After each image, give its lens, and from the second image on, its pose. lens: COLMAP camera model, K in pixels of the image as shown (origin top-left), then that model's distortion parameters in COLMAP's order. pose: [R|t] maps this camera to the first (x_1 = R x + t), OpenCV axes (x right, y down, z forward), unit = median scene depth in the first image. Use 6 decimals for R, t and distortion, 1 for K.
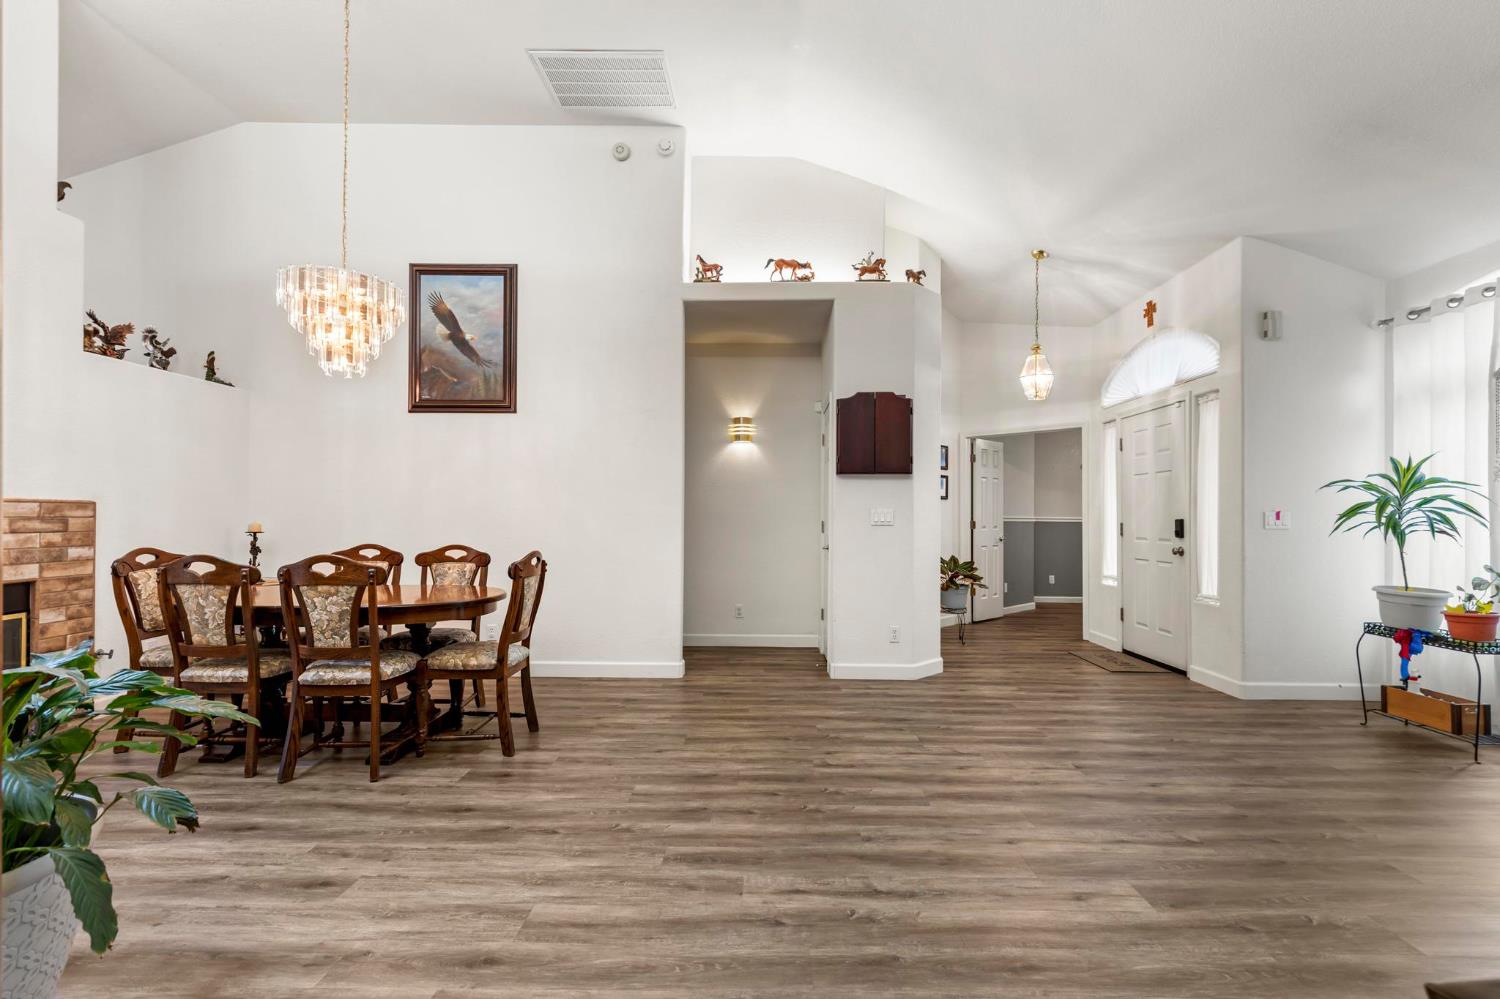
lens RADIAL K [[682.4, 0, 753.3], [0, 682.4, 508.7], [0, 0, 1]] dist [0.005096, -0.001241]
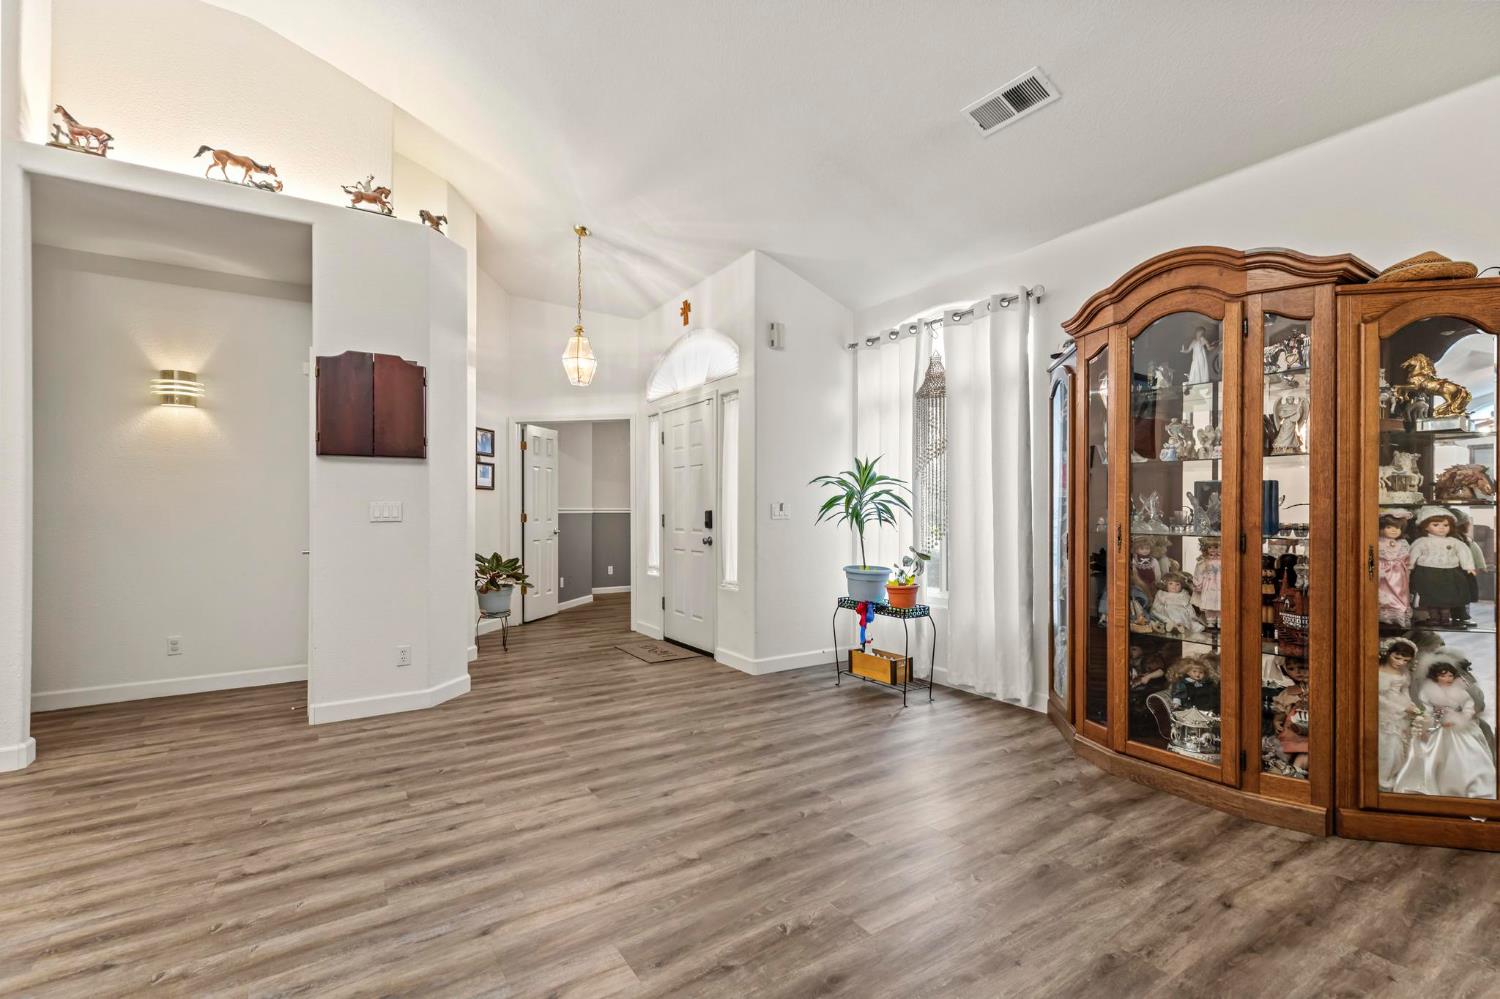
lens RADIAL K [[682.4, 0, 761.0], [0, 682.4, 505.5], [0, 0, 1]] dist [0.005096, -0.001241]
pose [[0.822506, -0.003763, 0.568744, 0.112256], [-0.001354, 0.999962, 0.008575, -0.002186], [-0.568755, -0.007823, 0.822470, 0.108197]]
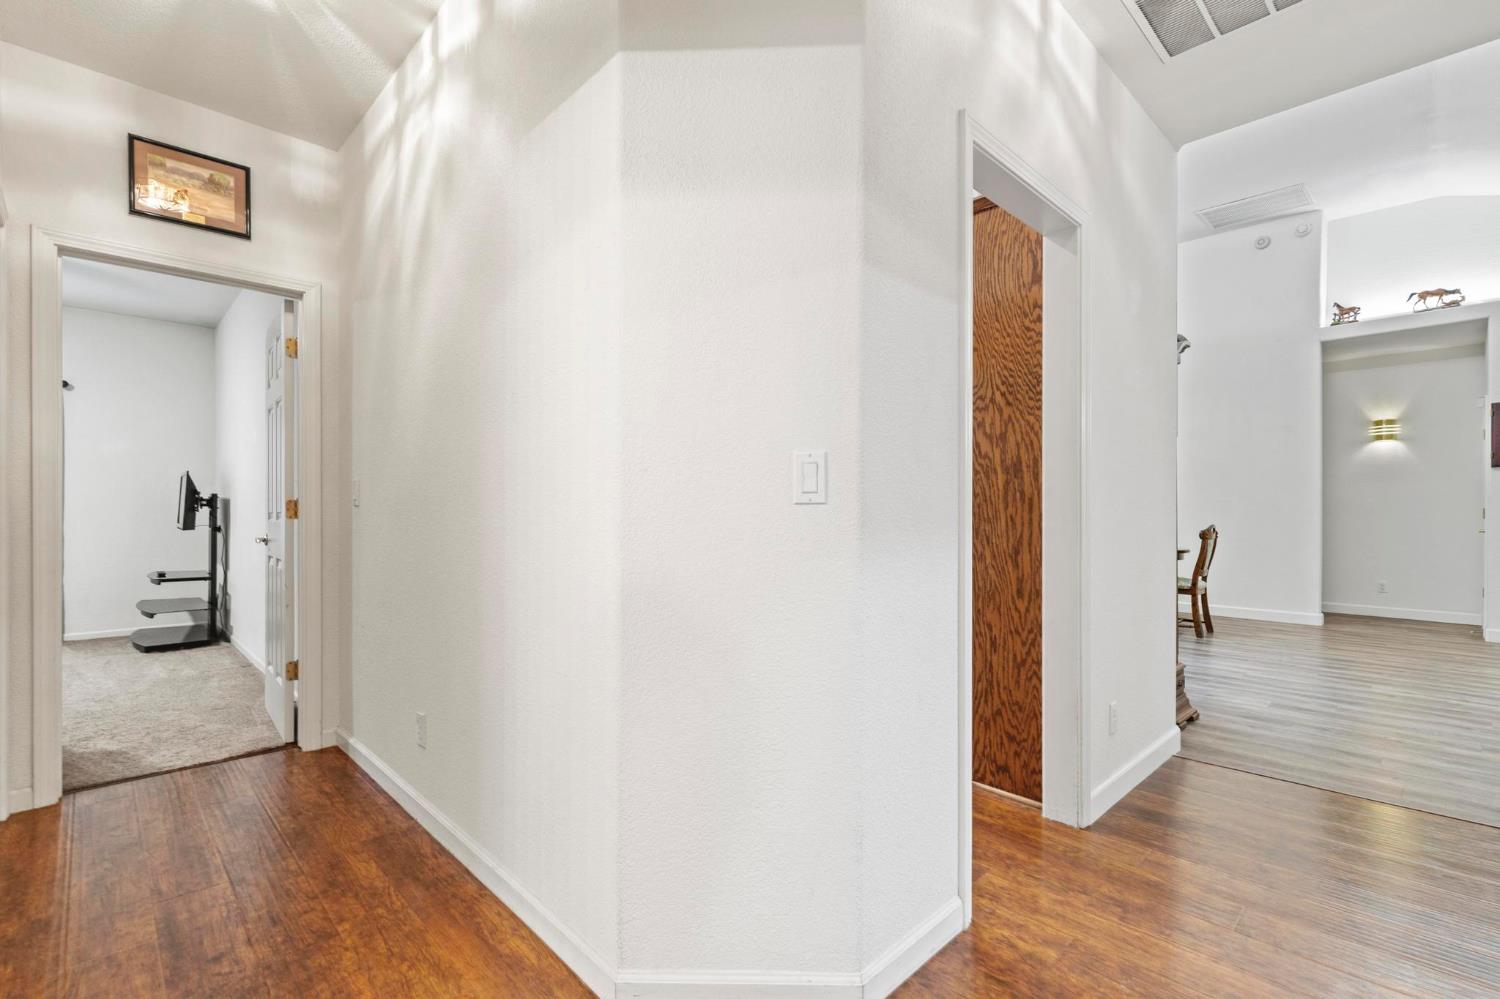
lens RADIAL K [[682.4, 0, 761.6], [0, 682.4, 504.5], [0, 0, 1]] dist [0.005096, -0.001241]
pose [[0.716908, -0.004635, -0.697152, 0.050867], [0.006137, 0.999981, -0.000338, 0.005372], [0.697140, -0.004036, 0.716923, -0.821185]]
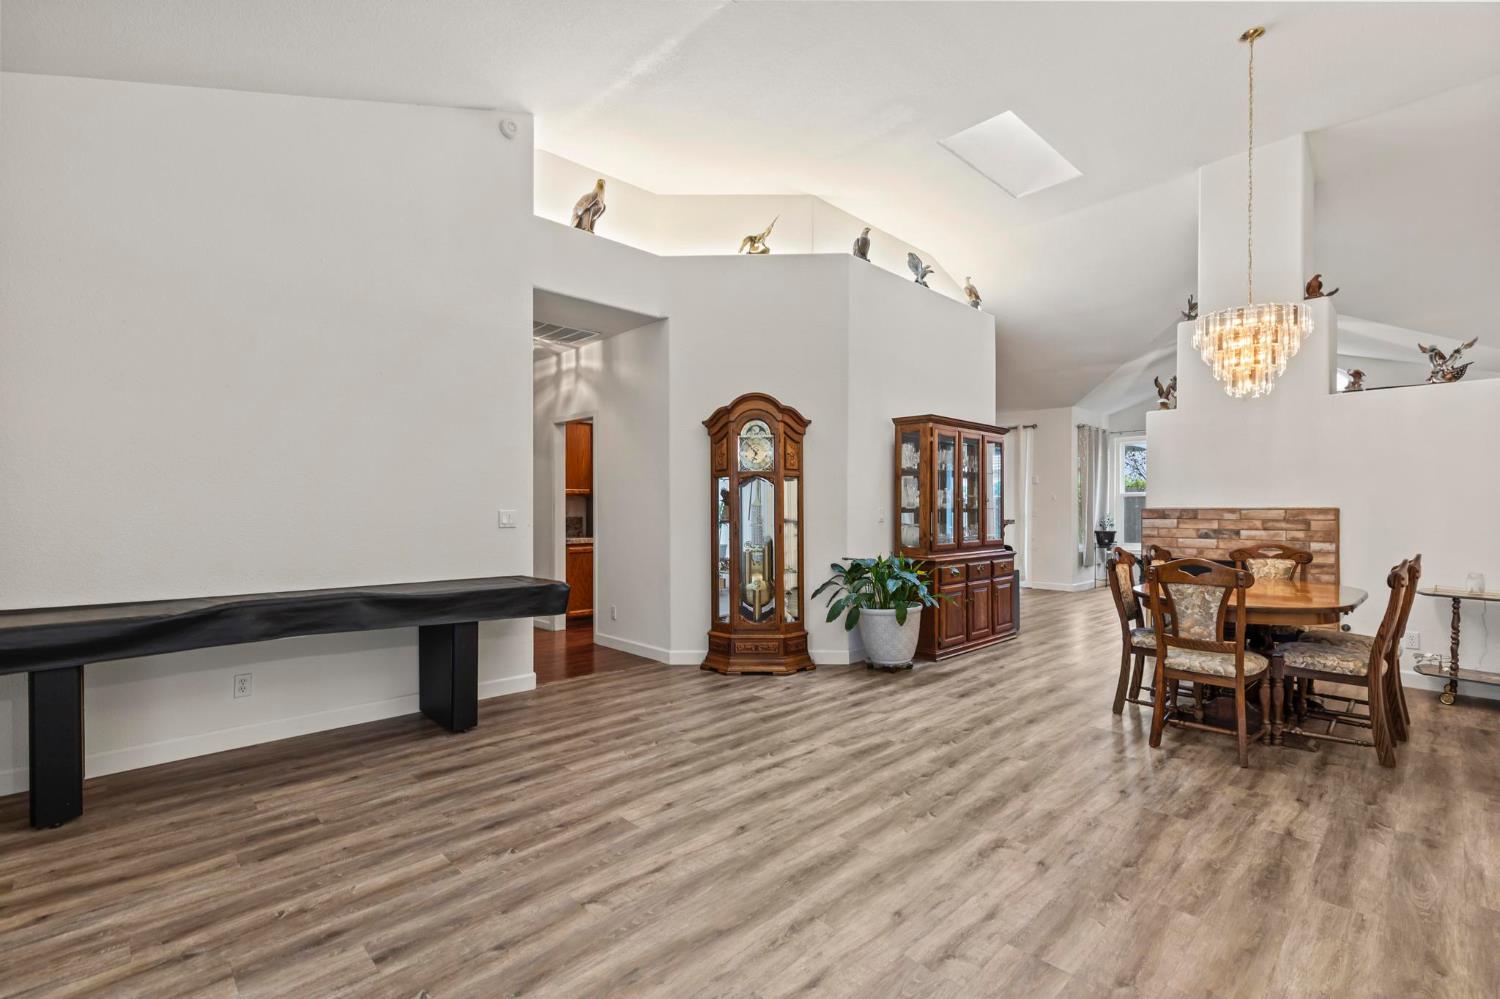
lens RADIAL K [[682.4, 0, 758.8], [0, 682.4, 508.1], [0, 0, 1]] dist [0.005096, -0.001241]
pose [[-0.707488, -0.006822, -0.706693, 0.644875], [0.005105, 0.999878, -0.014762, 0.002941], [0.706707, -0.014052, -0.707367, 1.029439]]
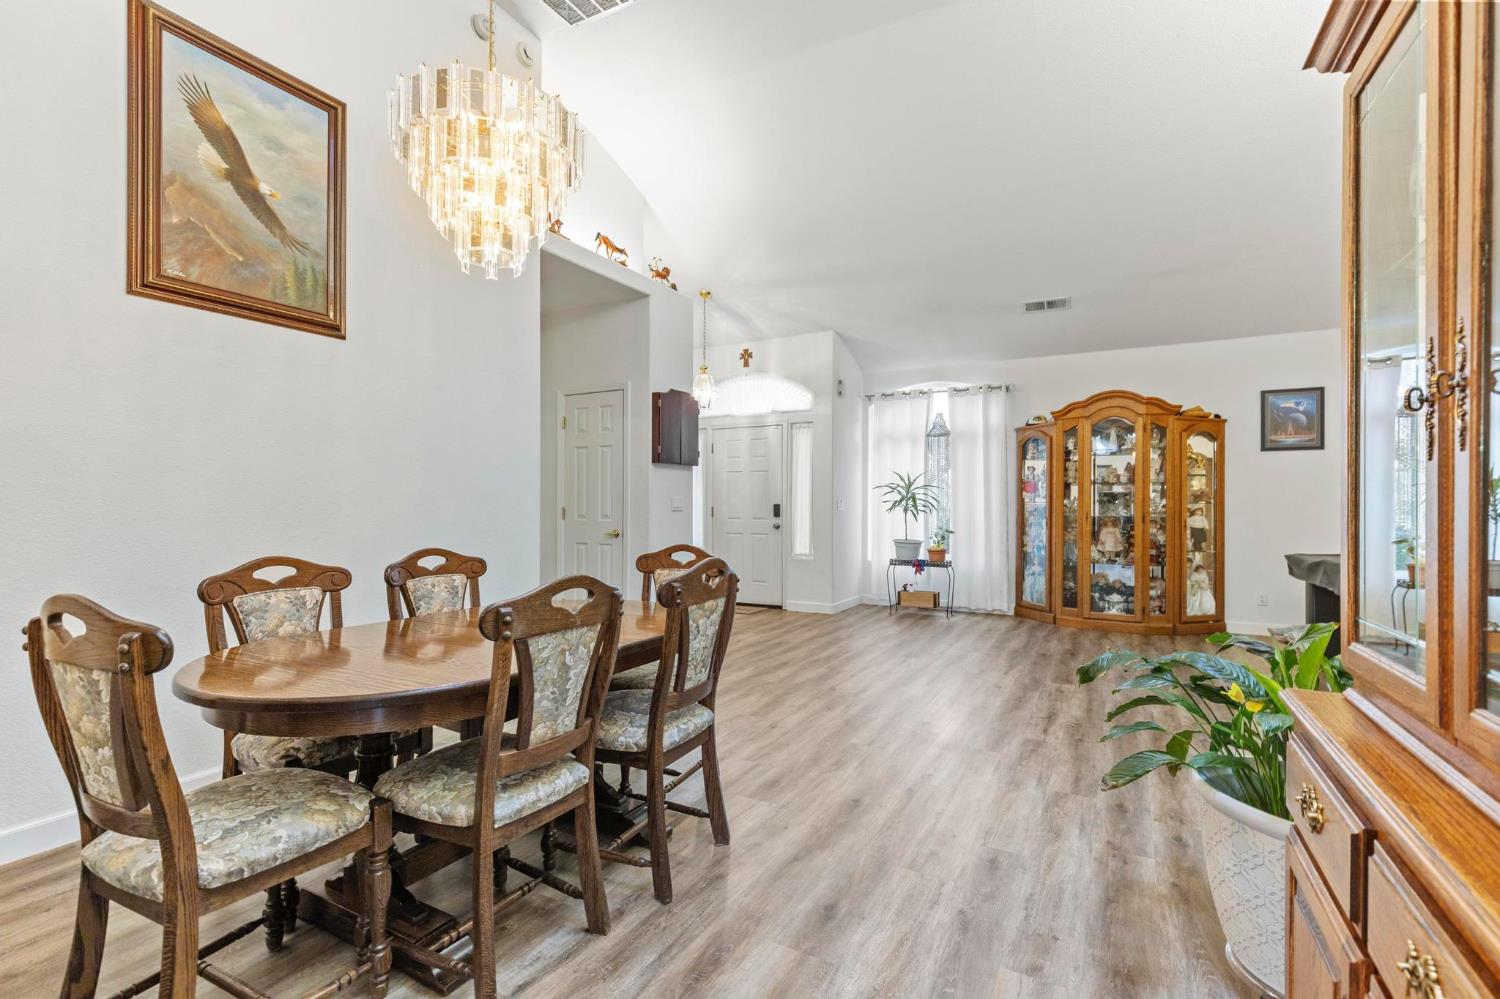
lens RADIAL K [[682.4, 0, 764.3], [0, 682.4, 499.3], [0, 0, 1]] dist [0.005096, -0.001241]
pose [[0.457883, 0.003898, 0.889004, -0.862390], [-0.013912, 0.999899, 0.002781, 0.001114], [-0.888904, -0.013642, 0.457891, 0.425213]]
